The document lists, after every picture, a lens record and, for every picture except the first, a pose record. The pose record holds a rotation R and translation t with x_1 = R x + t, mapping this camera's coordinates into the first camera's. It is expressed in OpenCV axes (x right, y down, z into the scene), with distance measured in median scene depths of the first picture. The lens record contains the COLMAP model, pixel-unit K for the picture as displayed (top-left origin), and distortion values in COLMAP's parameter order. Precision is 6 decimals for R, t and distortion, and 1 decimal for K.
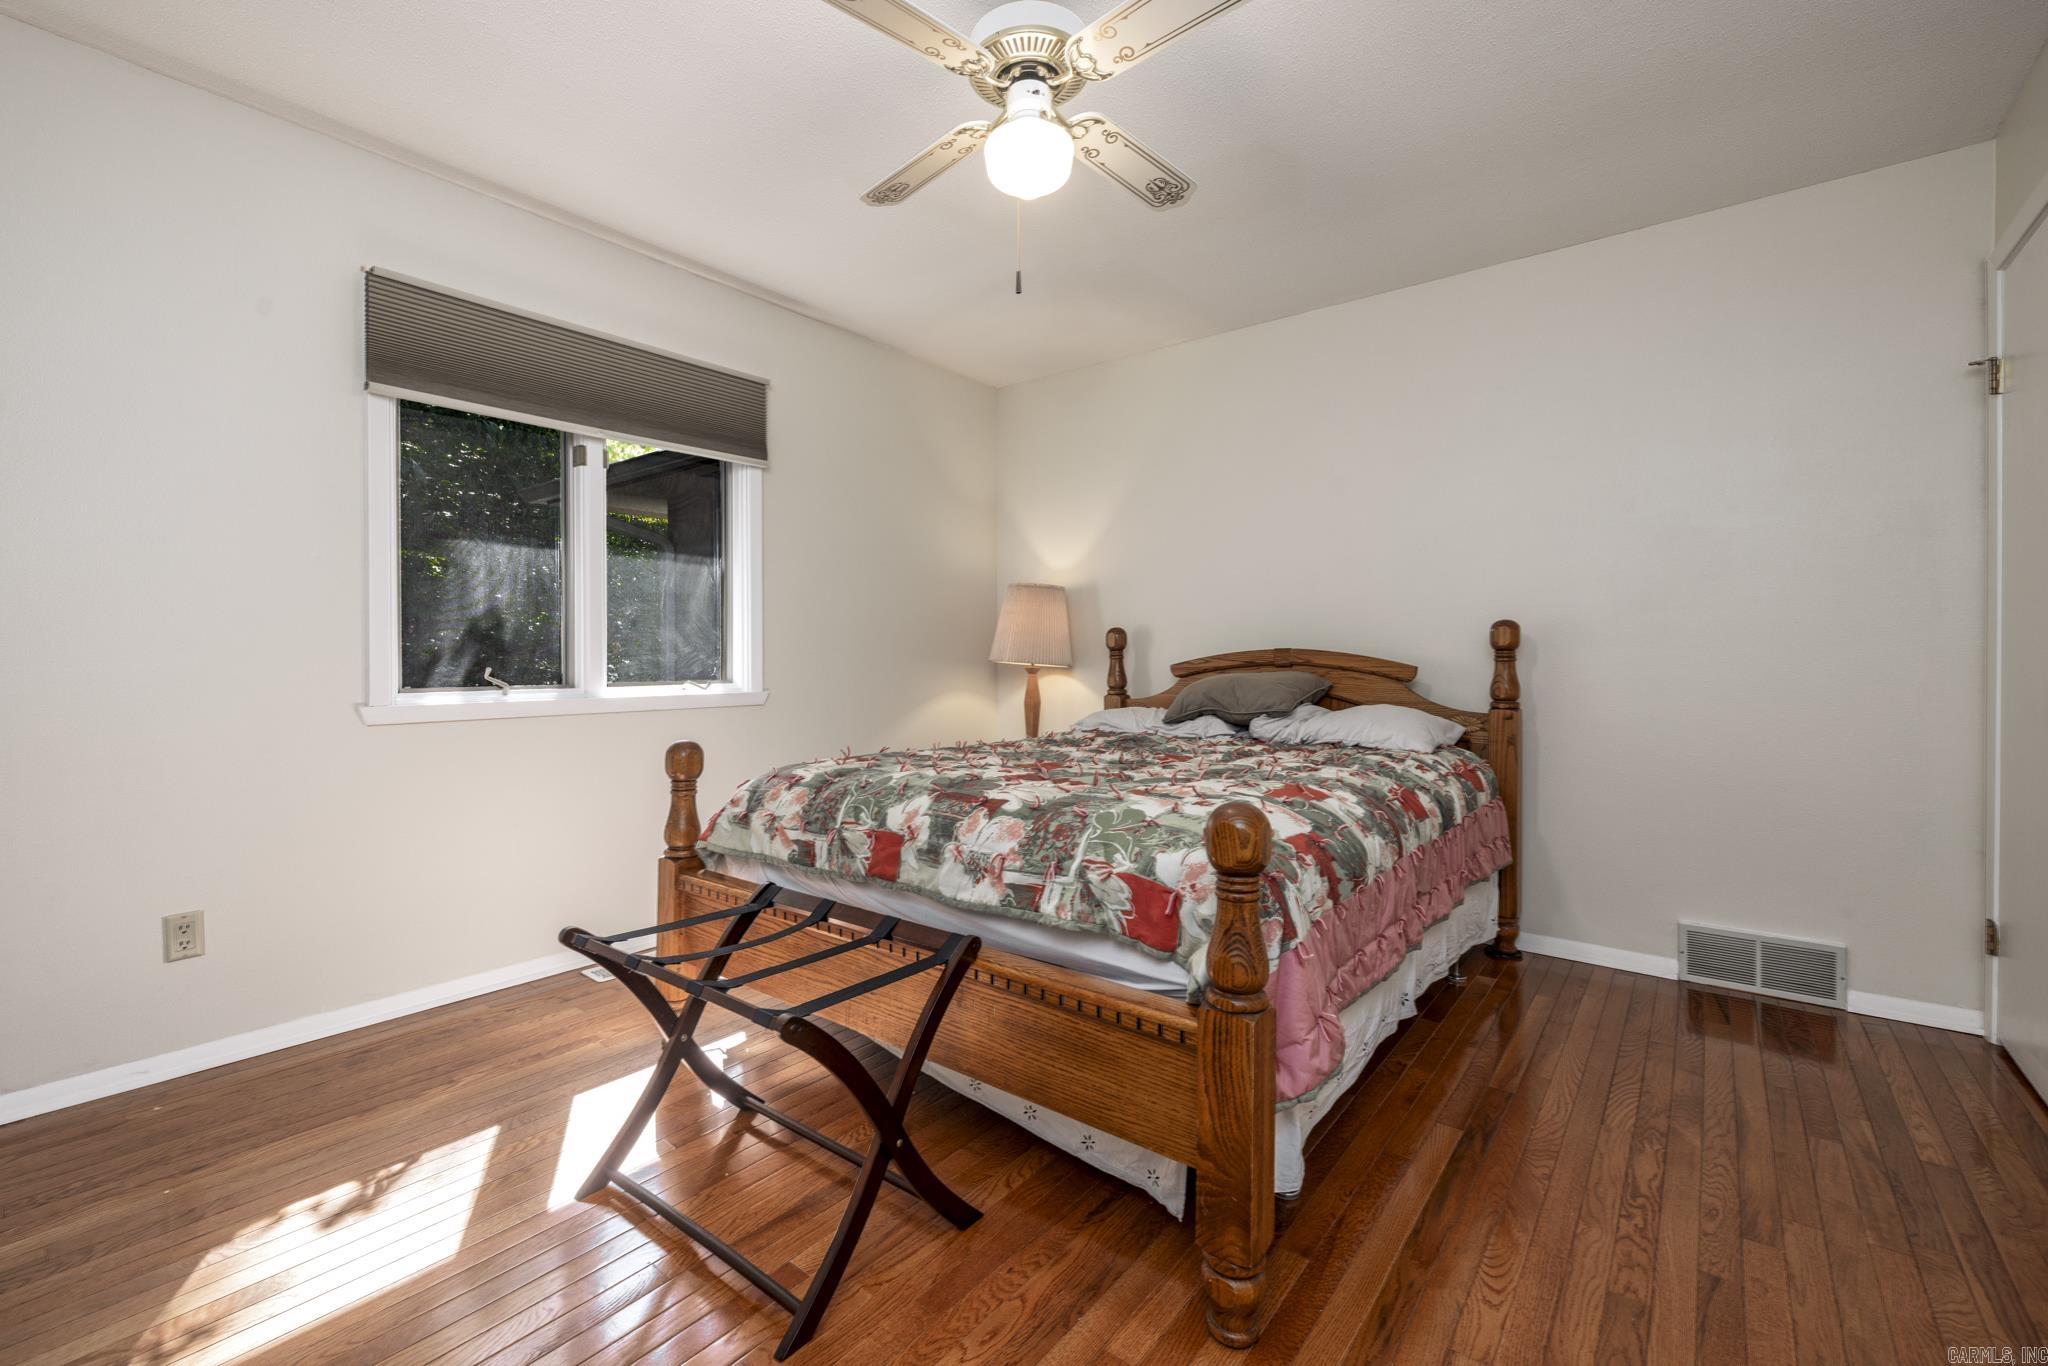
lens RADIAL K [[868.9, 0, 1013.3], [0, 868.9, 665.5], [0, 0, 1]] dist [0.000954, 0.000045]
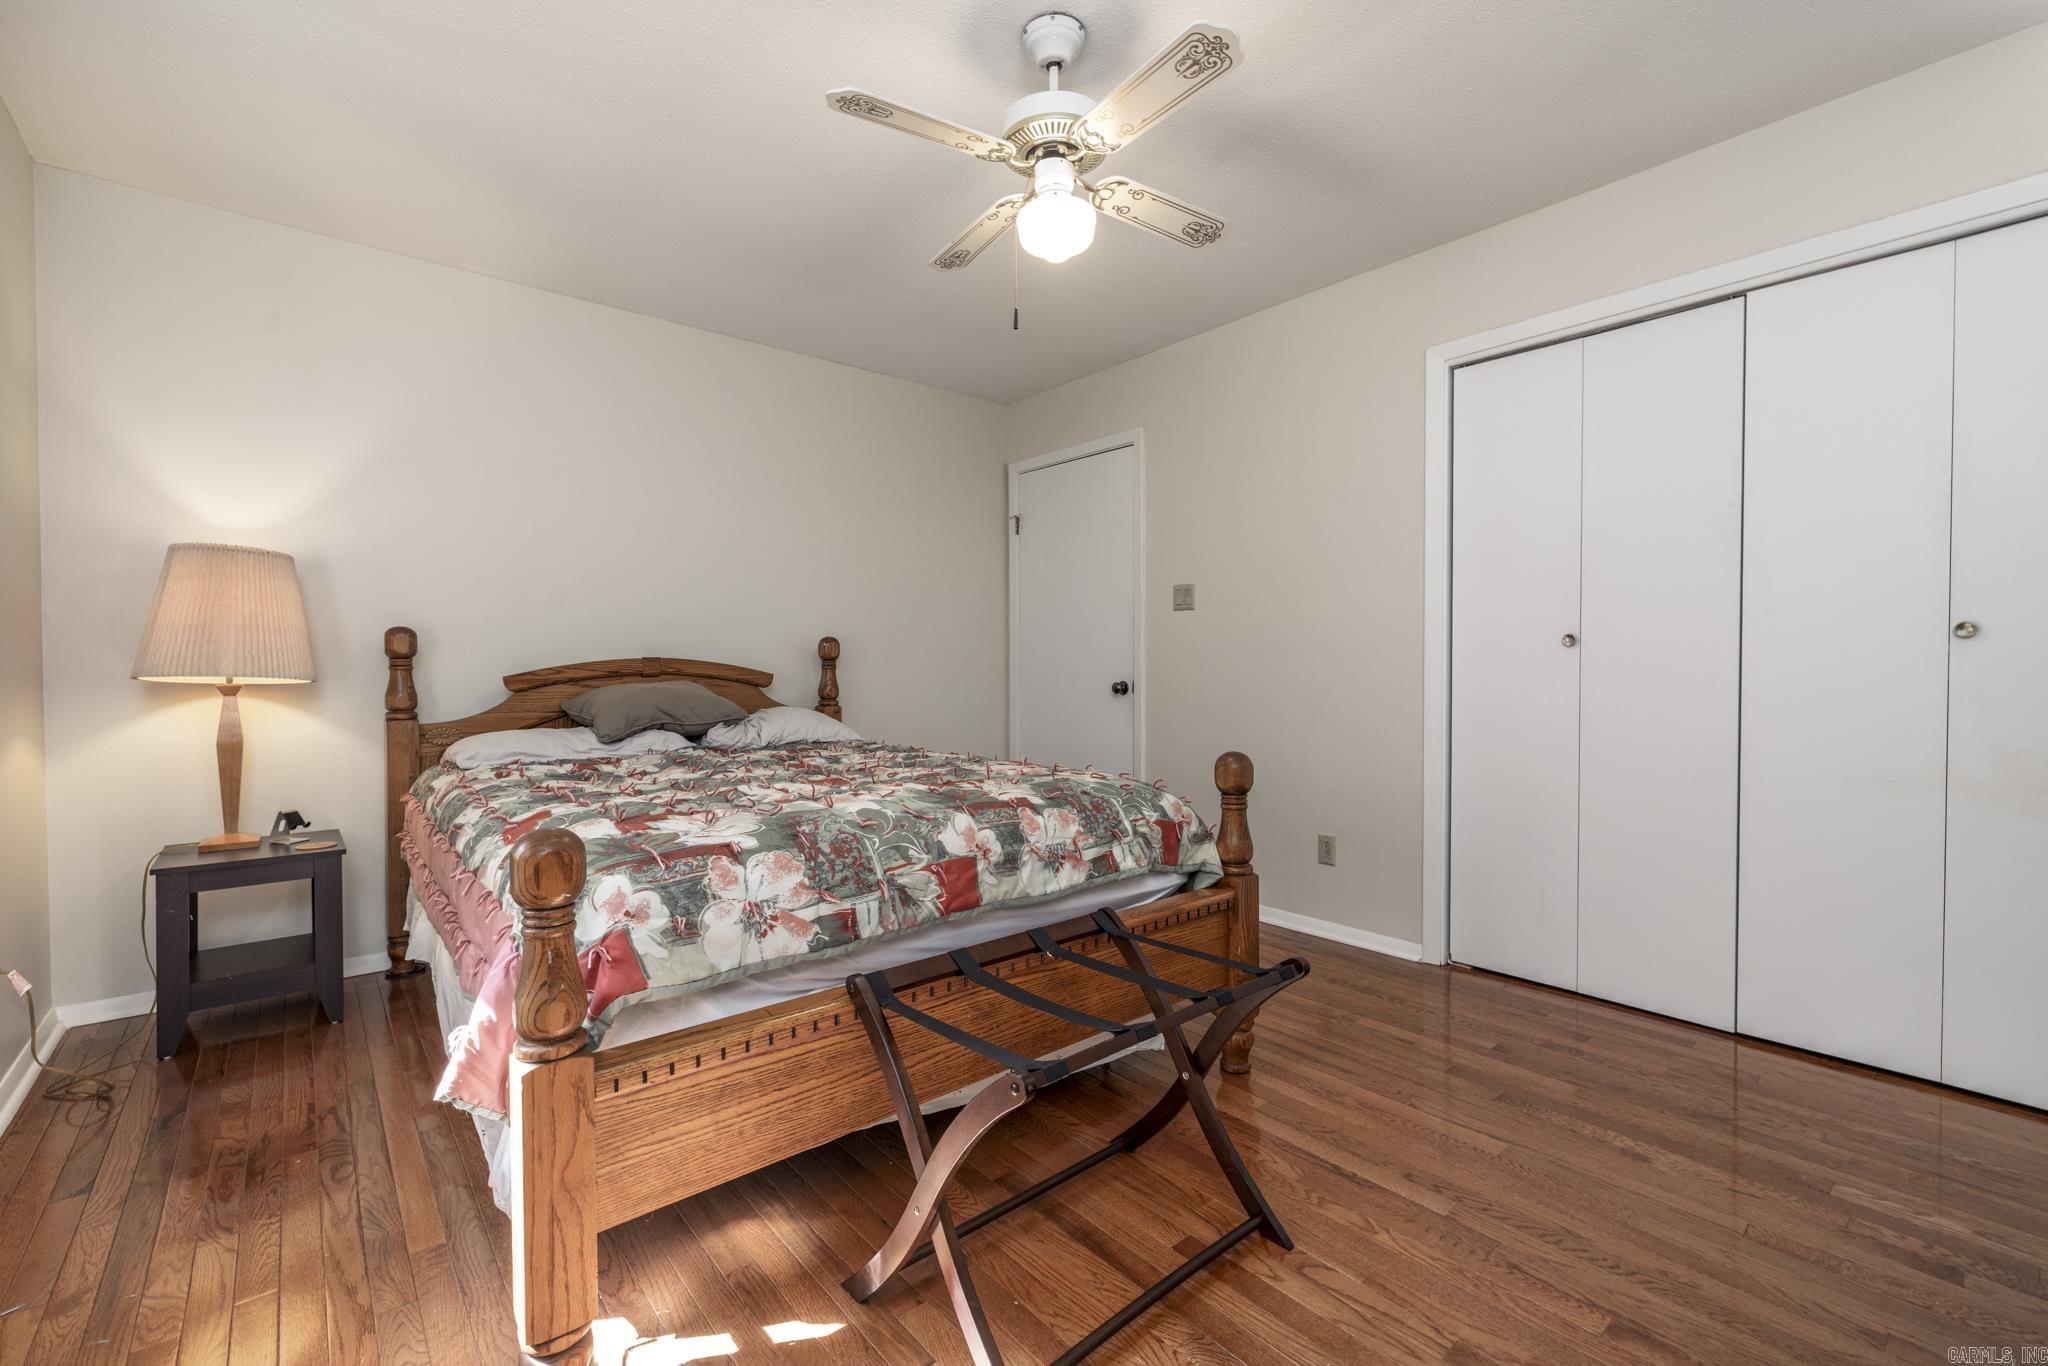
lens RADIAL K [[868.9, 0, 1013.3], [0, 868.9, 676.4], [0, 0, 1]] dist [0.000954, 0.000045]
pose [[0.194056, -0.015984, 0.980860, -0.949960], [0.013460, 0.999817, 0.013630, -0.010285], [-0.980898, 0.010557, 0.194236, 0.708908]]
